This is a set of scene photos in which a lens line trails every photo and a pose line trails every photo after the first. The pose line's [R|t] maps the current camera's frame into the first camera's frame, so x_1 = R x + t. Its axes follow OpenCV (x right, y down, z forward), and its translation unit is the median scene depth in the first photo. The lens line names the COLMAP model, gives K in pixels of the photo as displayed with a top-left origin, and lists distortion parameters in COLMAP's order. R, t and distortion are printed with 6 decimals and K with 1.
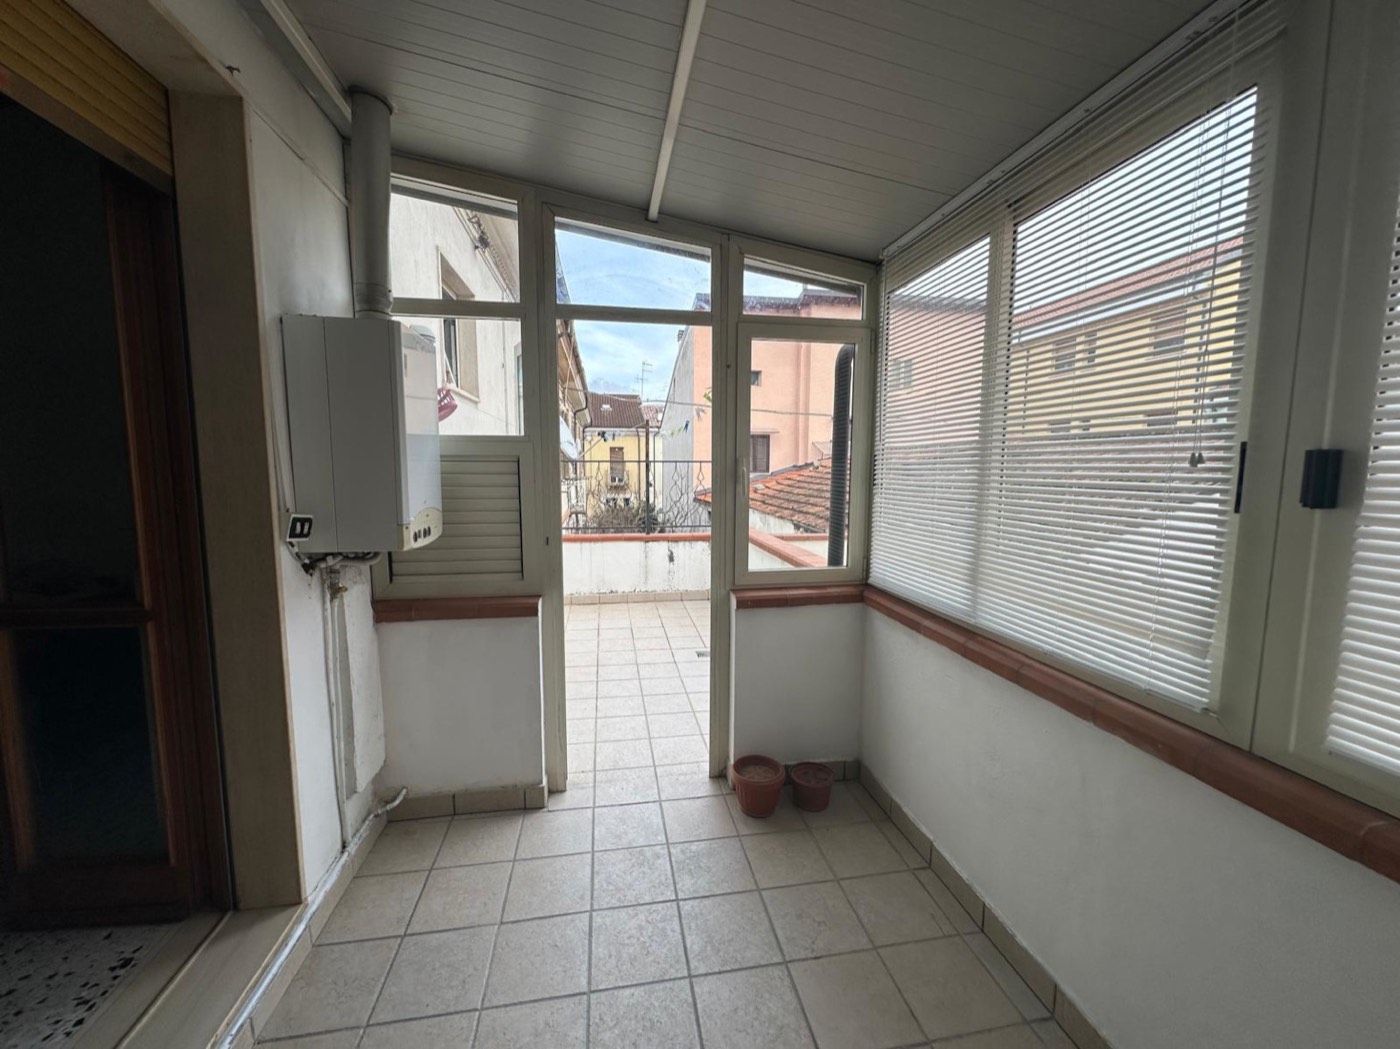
lens RADIAL K [[557.1, 0, 699.1], [0, 557.1, 524.6], [0, 0, 1]] dist [-0.003182, -0.000712]
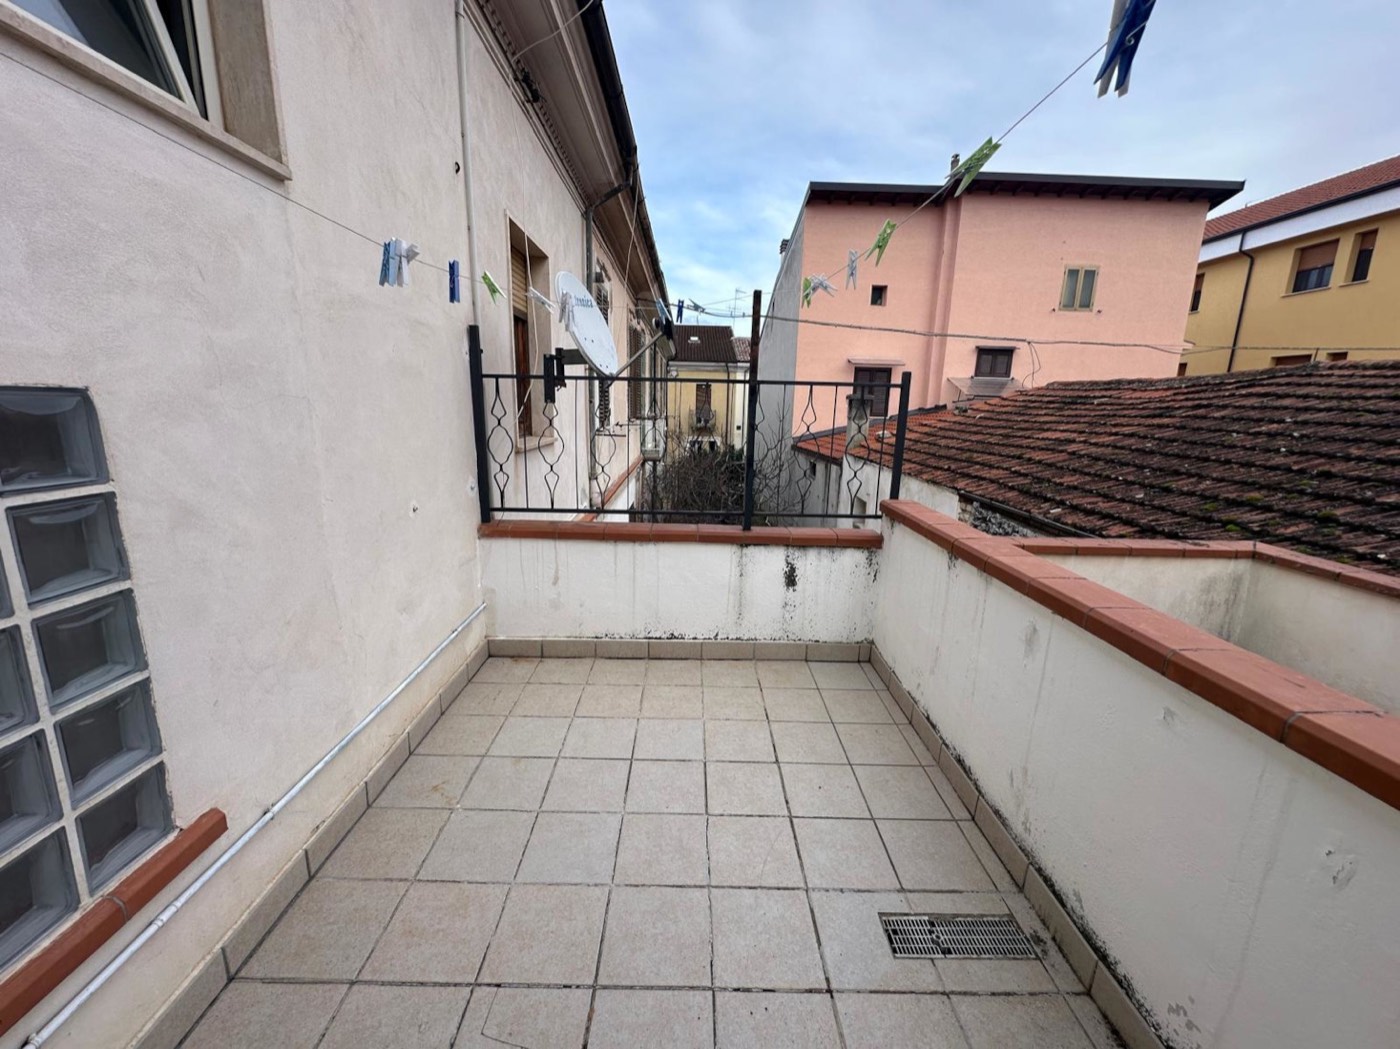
lens RADIAL K [[557.1, 0, 699.1], [0, 557.1, 524.6], [0, 0, 1]] dist [-0.003182, -0.000712]
pose [[0.987782, 0.053294, -0.146444, -0.027755], [-0.038110, 0.993783, 0.104607, -0.017565], [0.151108, -0.097748, 0.983672, 0.226666]]
